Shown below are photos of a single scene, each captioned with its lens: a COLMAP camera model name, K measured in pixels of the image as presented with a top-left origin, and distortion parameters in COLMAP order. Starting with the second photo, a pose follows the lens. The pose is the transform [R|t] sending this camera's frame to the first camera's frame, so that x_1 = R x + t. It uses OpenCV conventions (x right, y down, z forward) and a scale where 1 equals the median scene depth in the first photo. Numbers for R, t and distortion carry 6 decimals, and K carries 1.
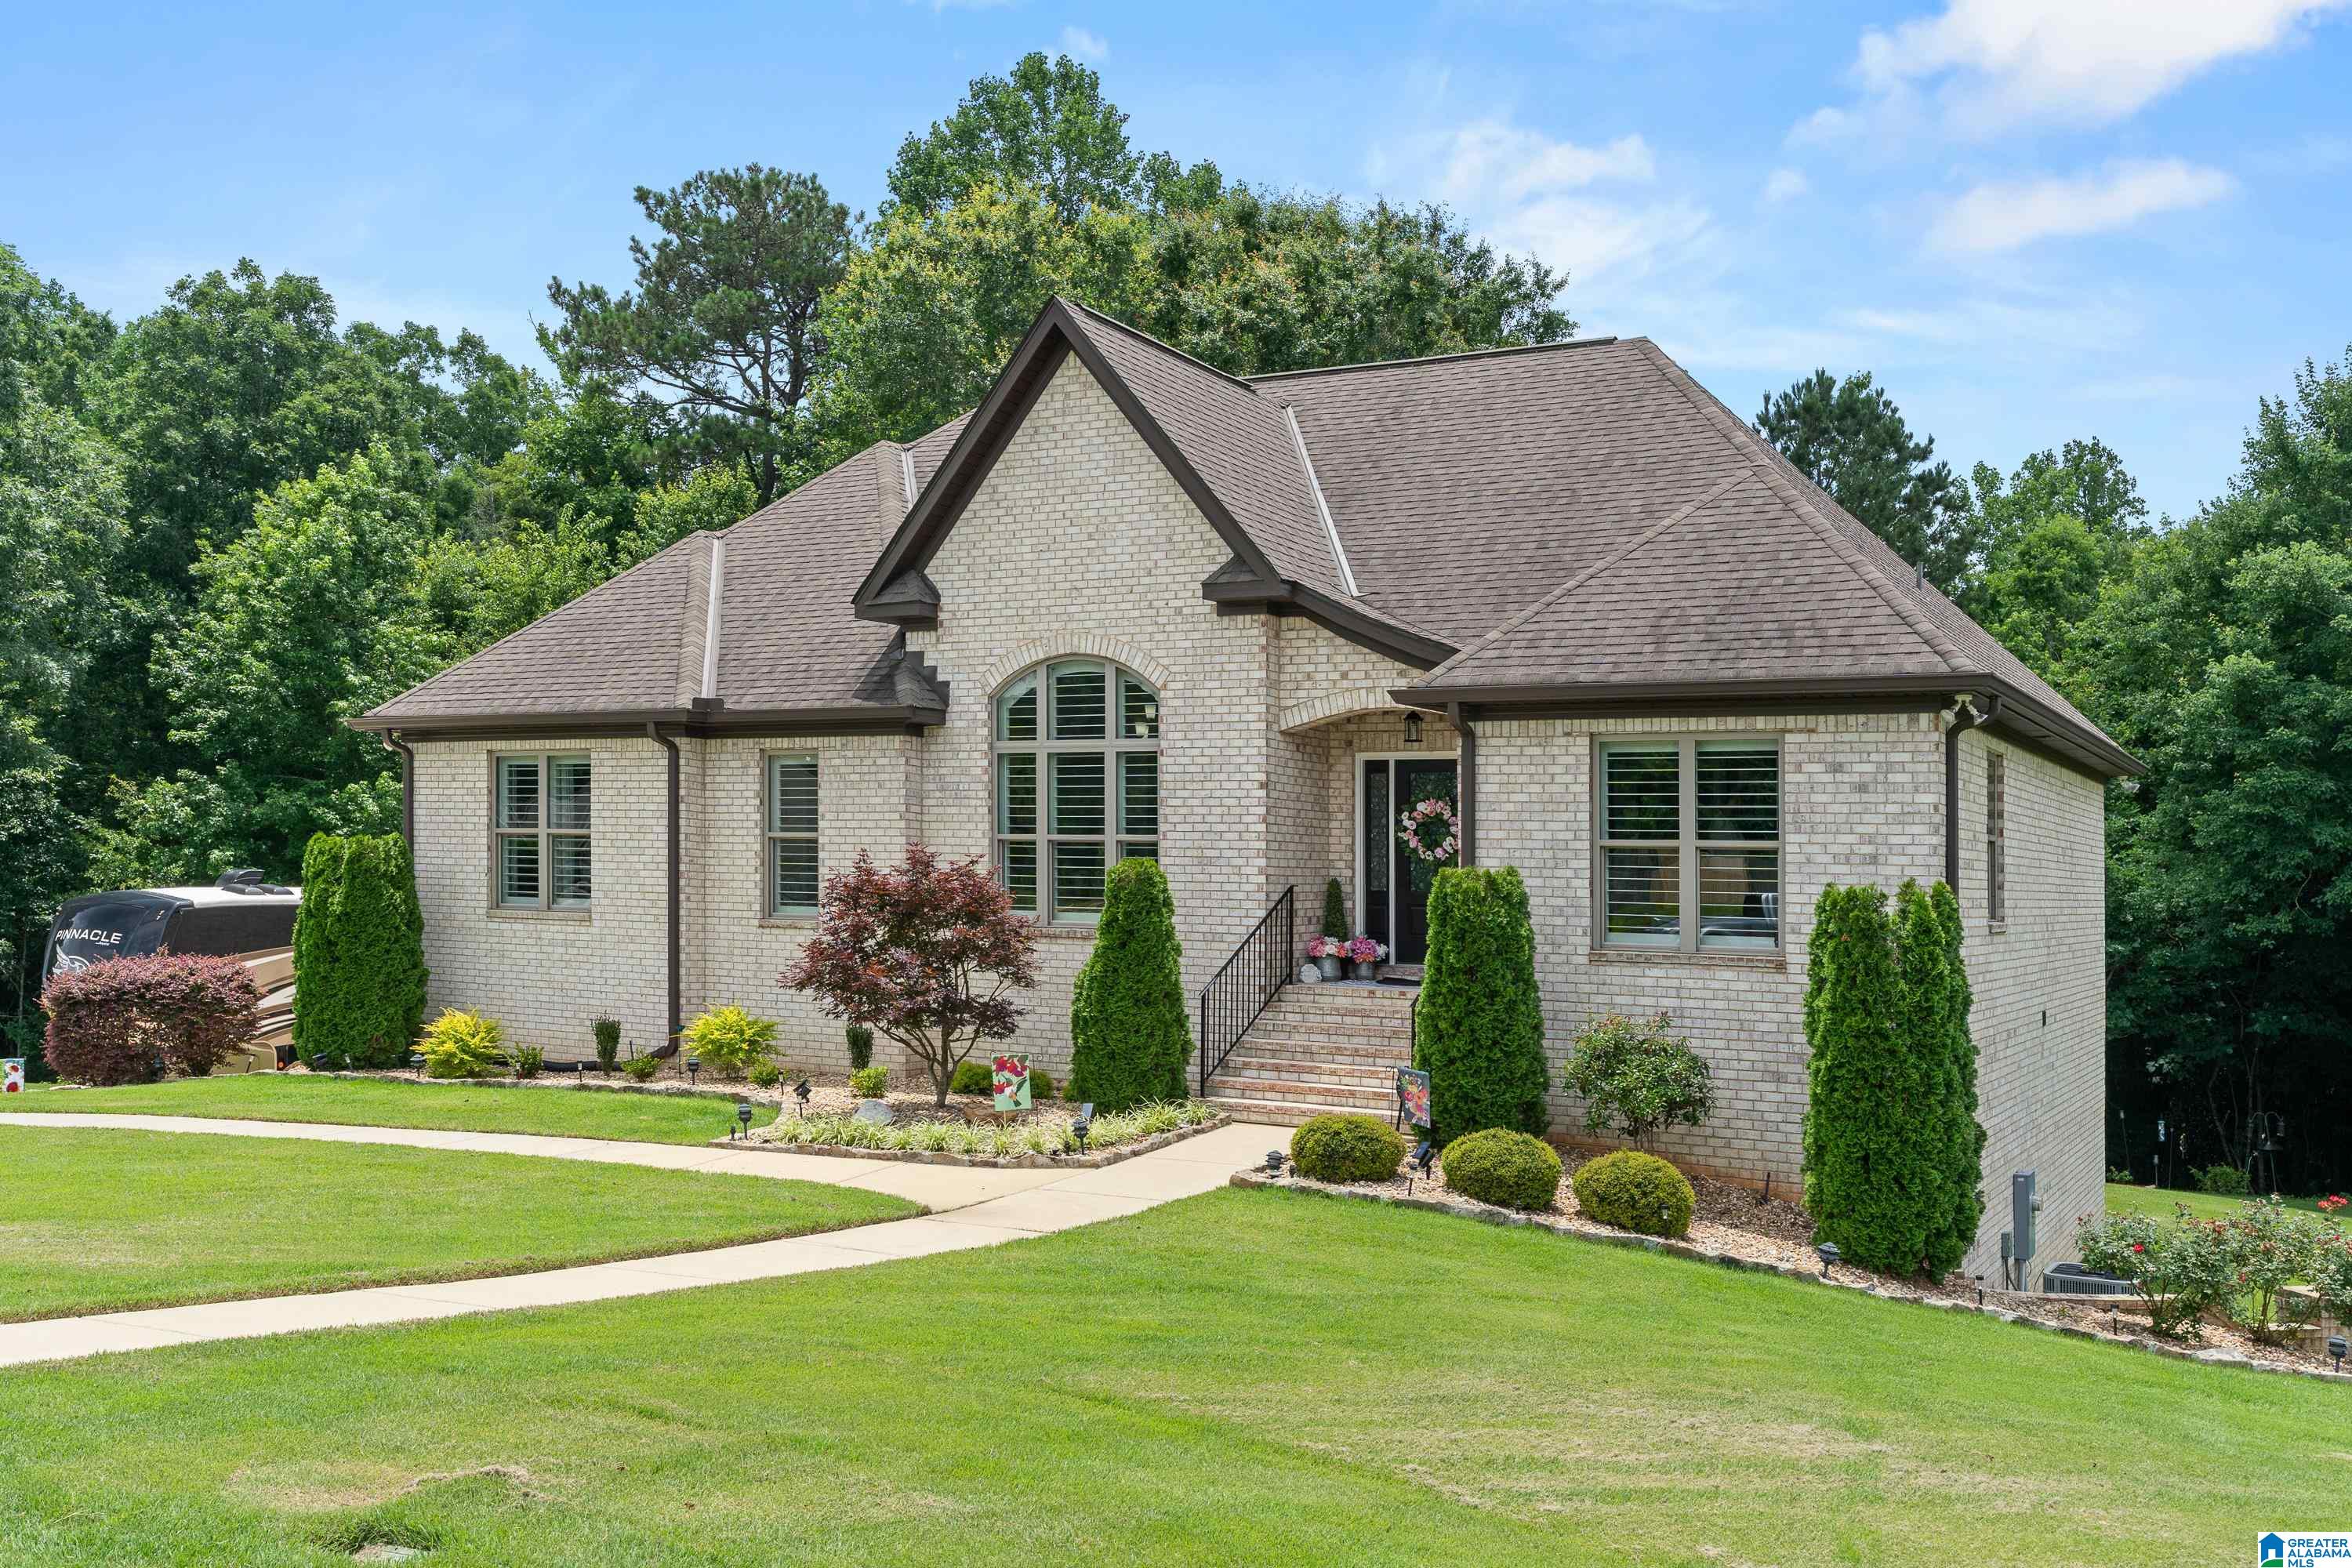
lens RADIAL K [[2111.0, 0, 1176.8], [0, 2111.0, 786.1], [0, 0, 1]] dist [-0.000976, 0.001413]
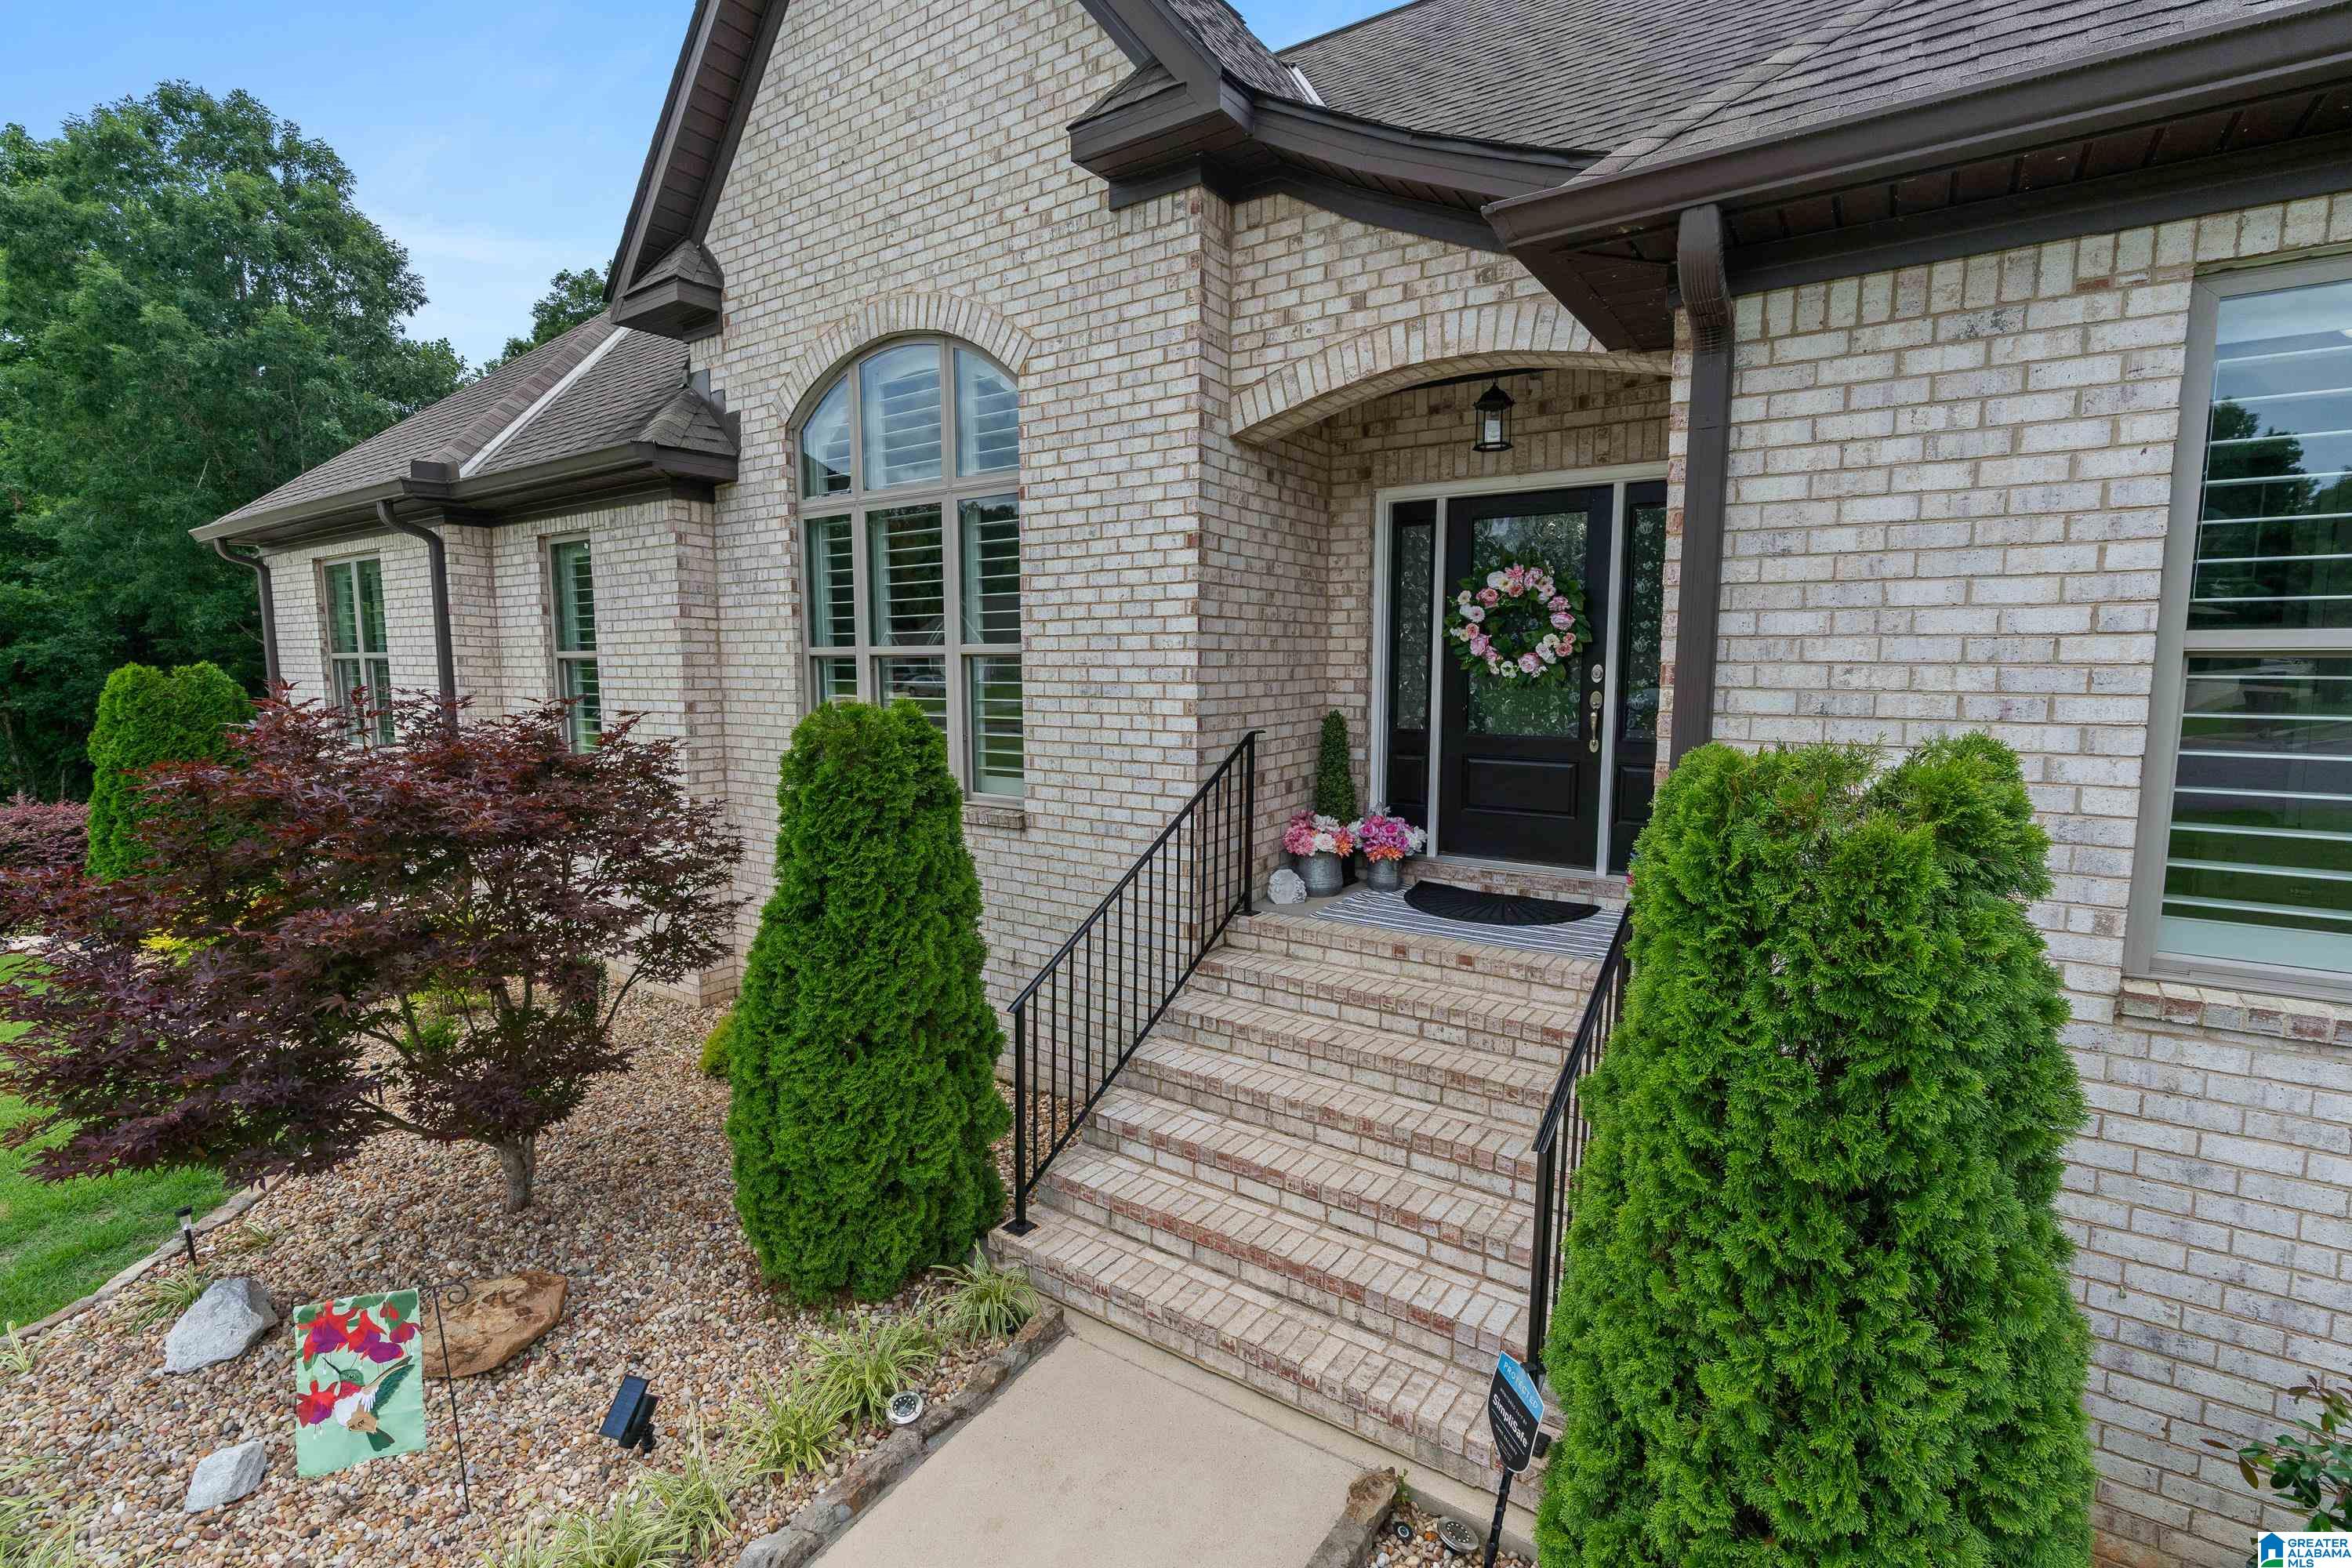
lens RADIAL K [[1066.0, 0, 1105.1], [0, 1066.0, 850.7], [0, 0, 1]] dist [-0.005490, 0.000323]
pose [[0.988479, 0.004700, -0.151287, 0.058323], [0.028329, 0.976109, 0.215425, 0.016521], [0.148686, -0.217229, 0.964730, 0.716403]]
